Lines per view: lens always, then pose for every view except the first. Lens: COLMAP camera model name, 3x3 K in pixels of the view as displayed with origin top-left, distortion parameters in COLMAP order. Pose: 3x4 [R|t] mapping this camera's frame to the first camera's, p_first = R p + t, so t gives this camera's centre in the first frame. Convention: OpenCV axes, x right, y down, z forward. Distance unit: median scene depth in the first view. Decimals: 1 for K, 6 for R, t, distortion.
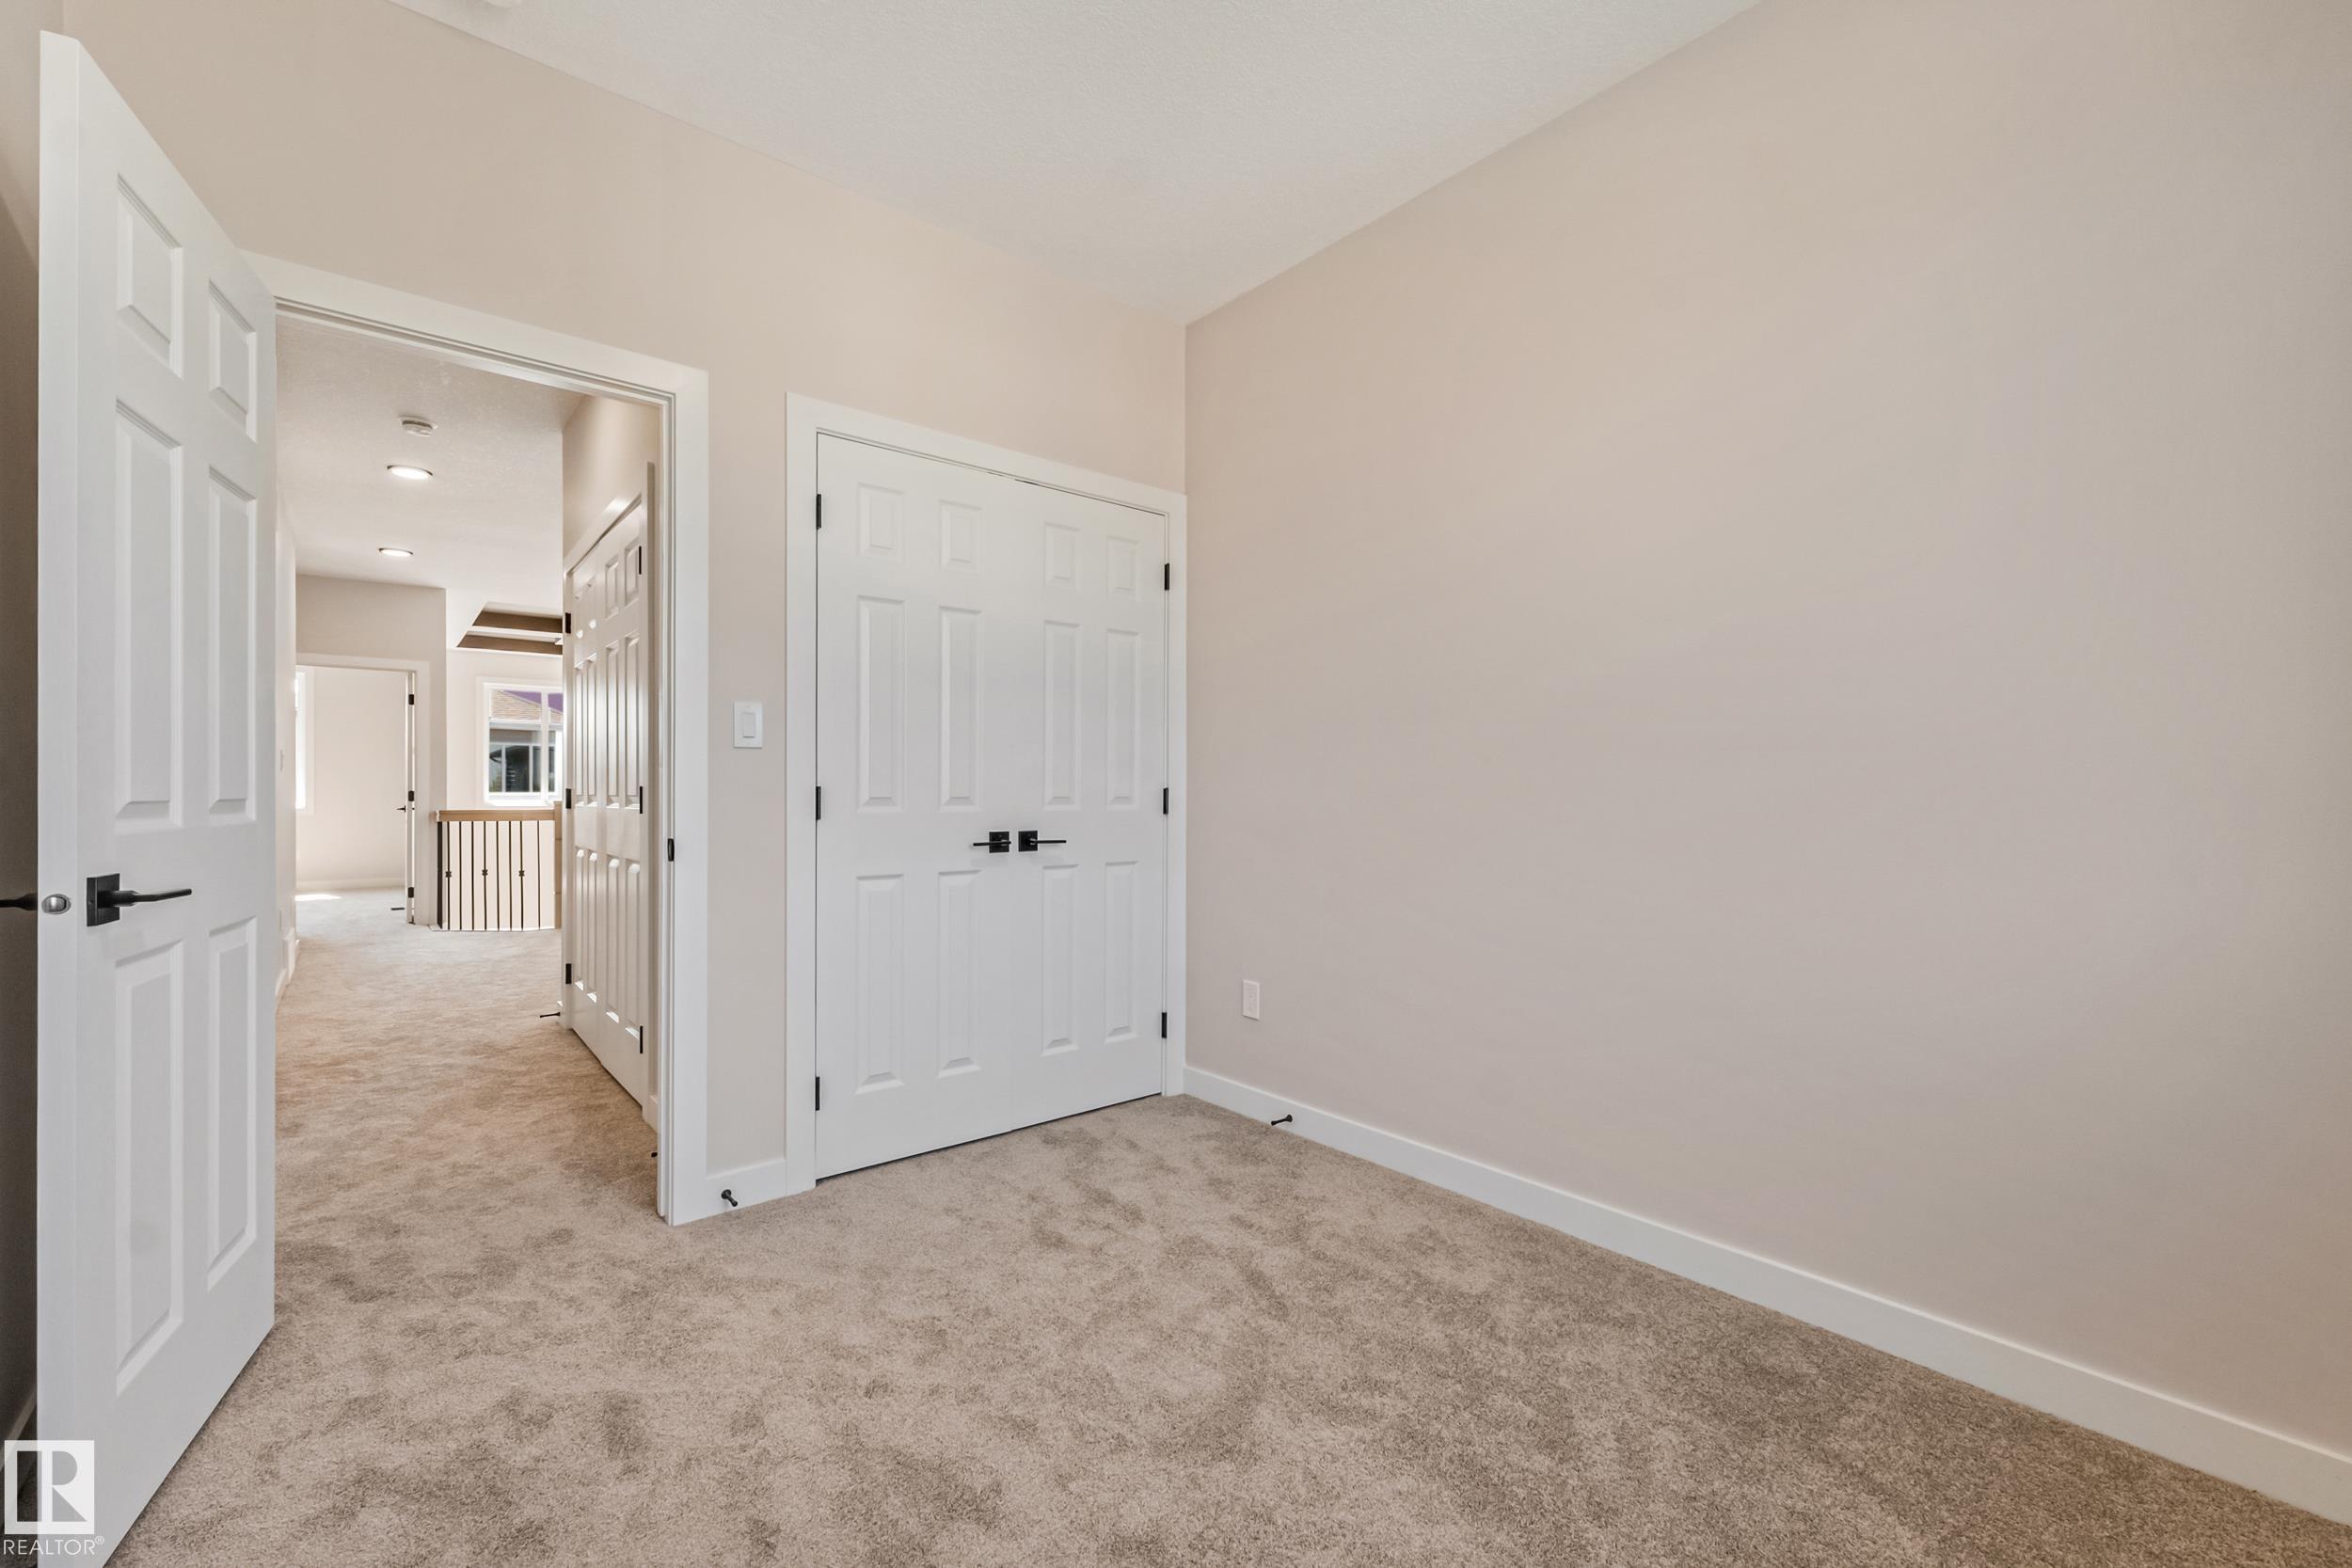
lens RADIAL K [[990.1, 0, 1176.4], [0, 990.1, 797.1], [0, 0, 1]] dist [0.020038, 0.000084]
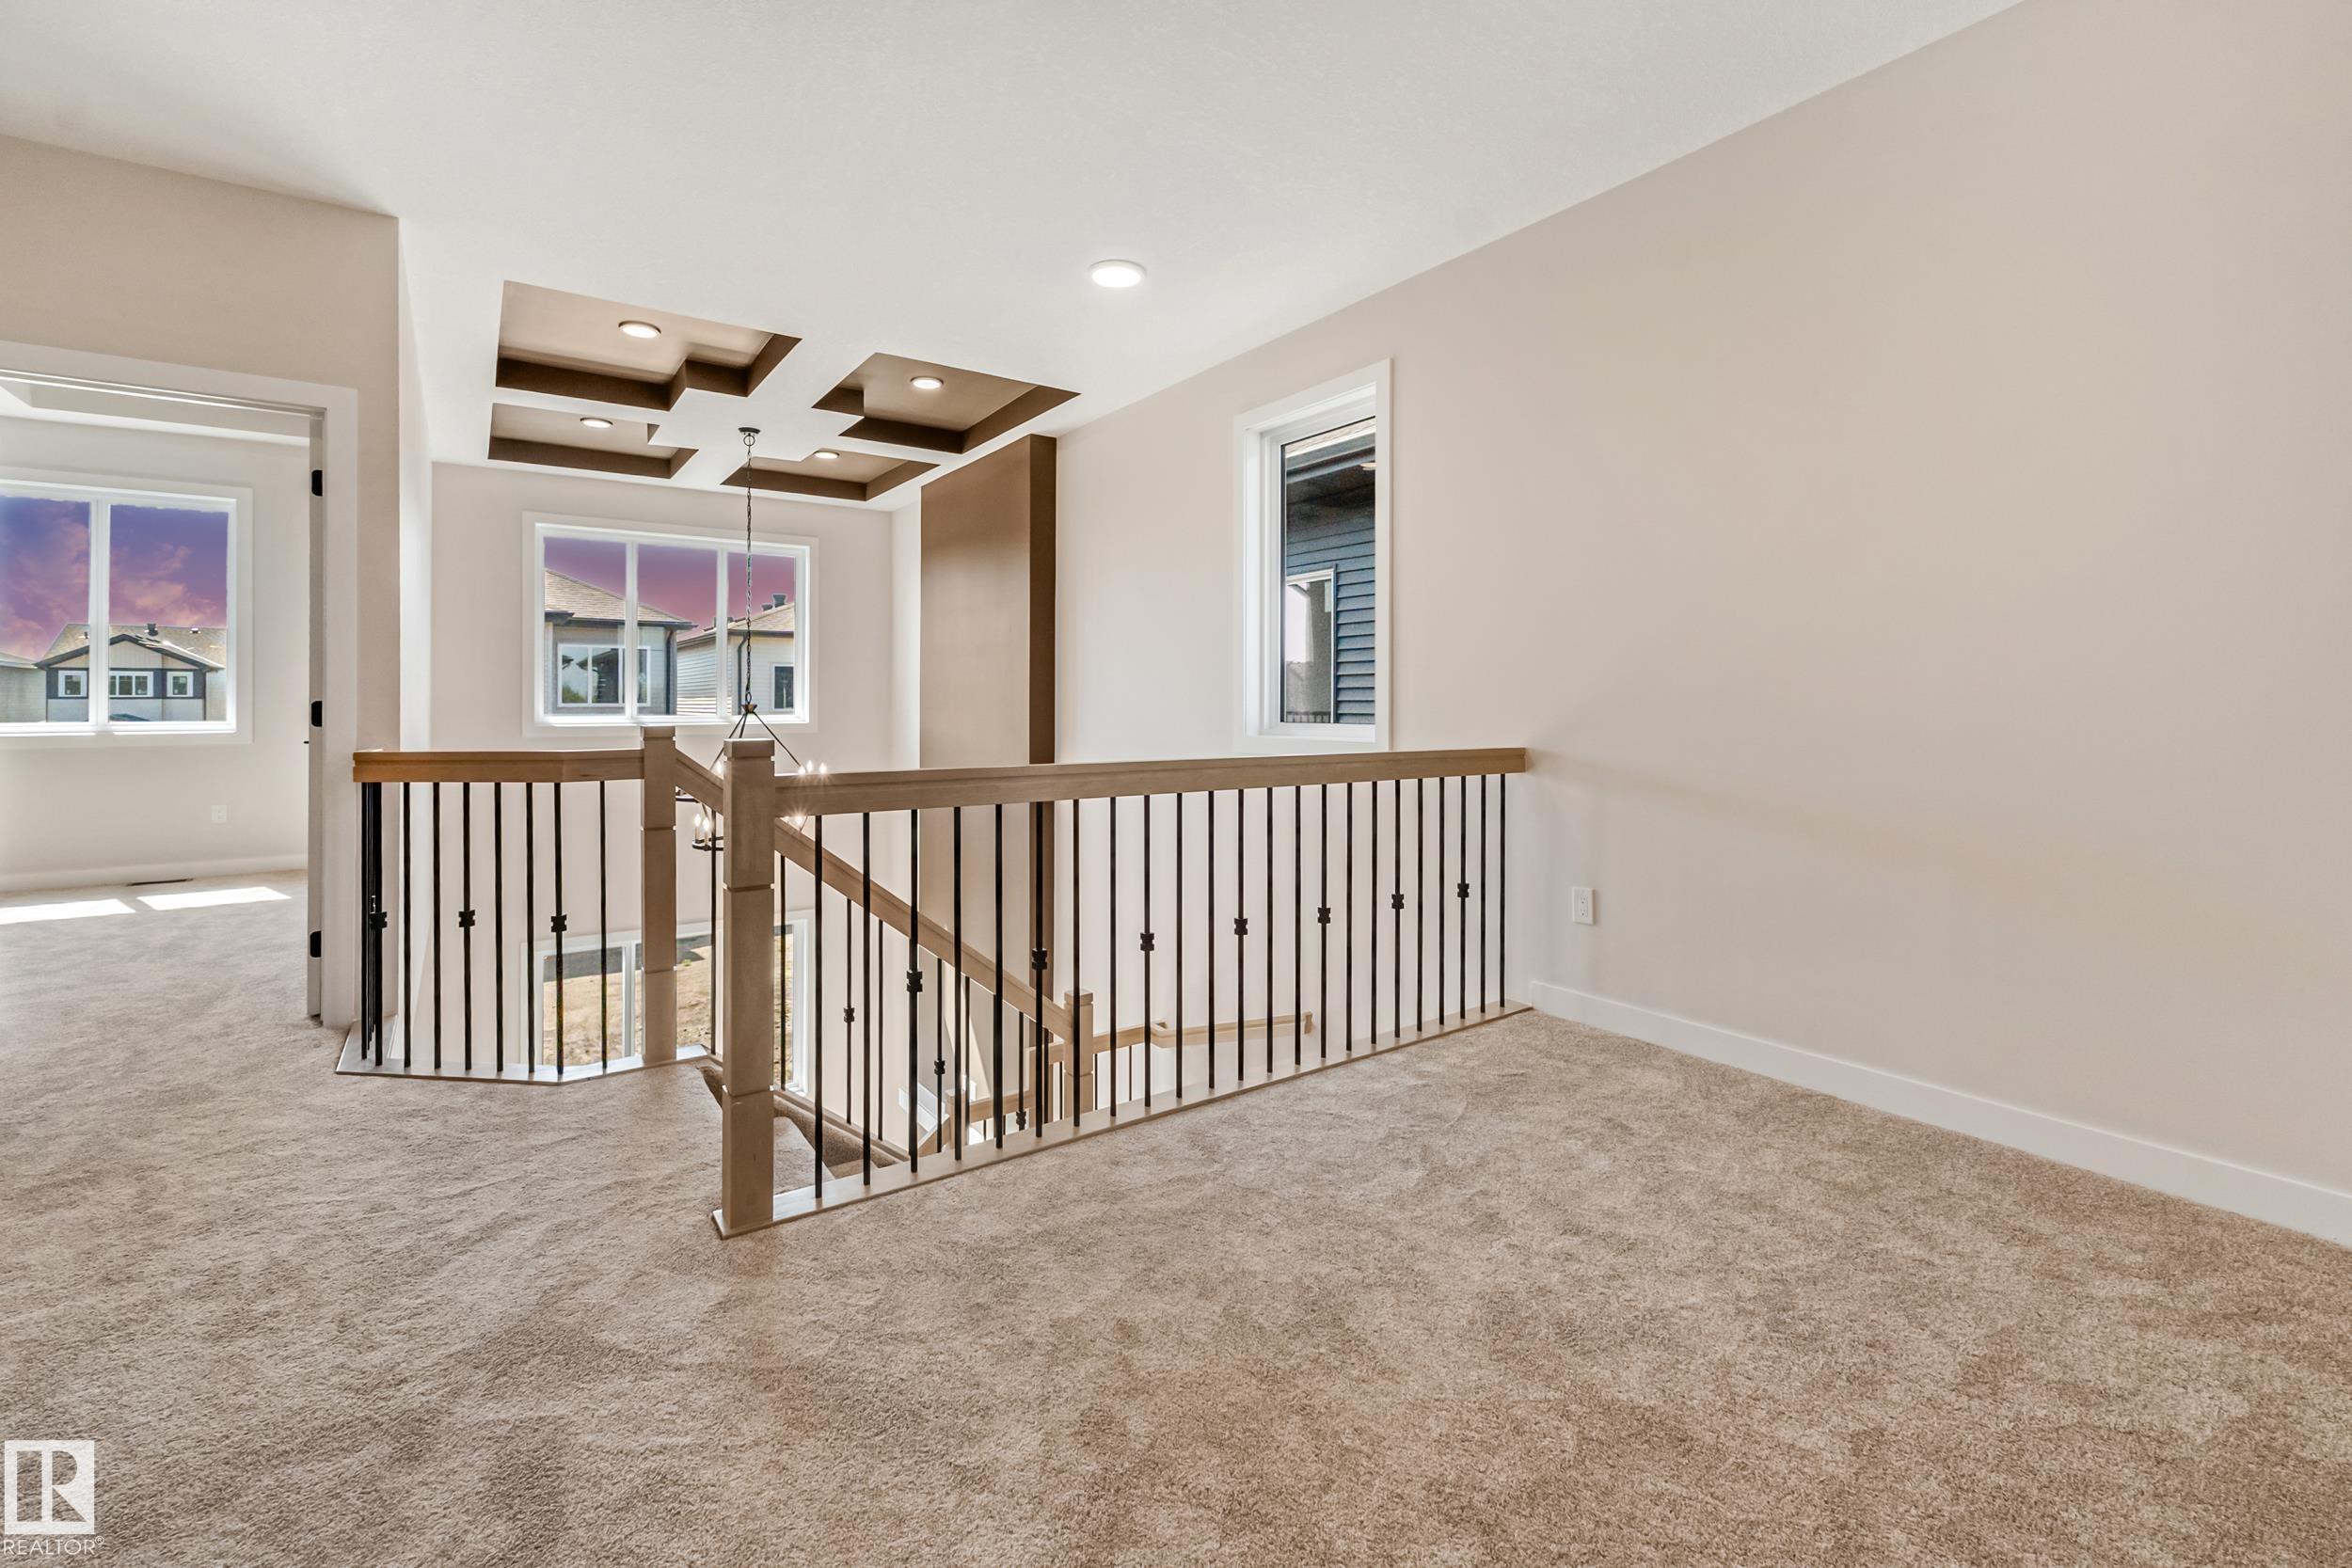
lens RADIAL K [[1008.3, 0, 1180.4], [0, 1008.3, 712.9], [0, 0, 1]] dist [0.000392, 0.000112]
pose [[0.997472, -0.000670, -0.071054, -0.377483], [0.000607, 0.999999, -0.000901, -0.001733], [0.071055, 0.000856, 0.997472, 0.608584]]
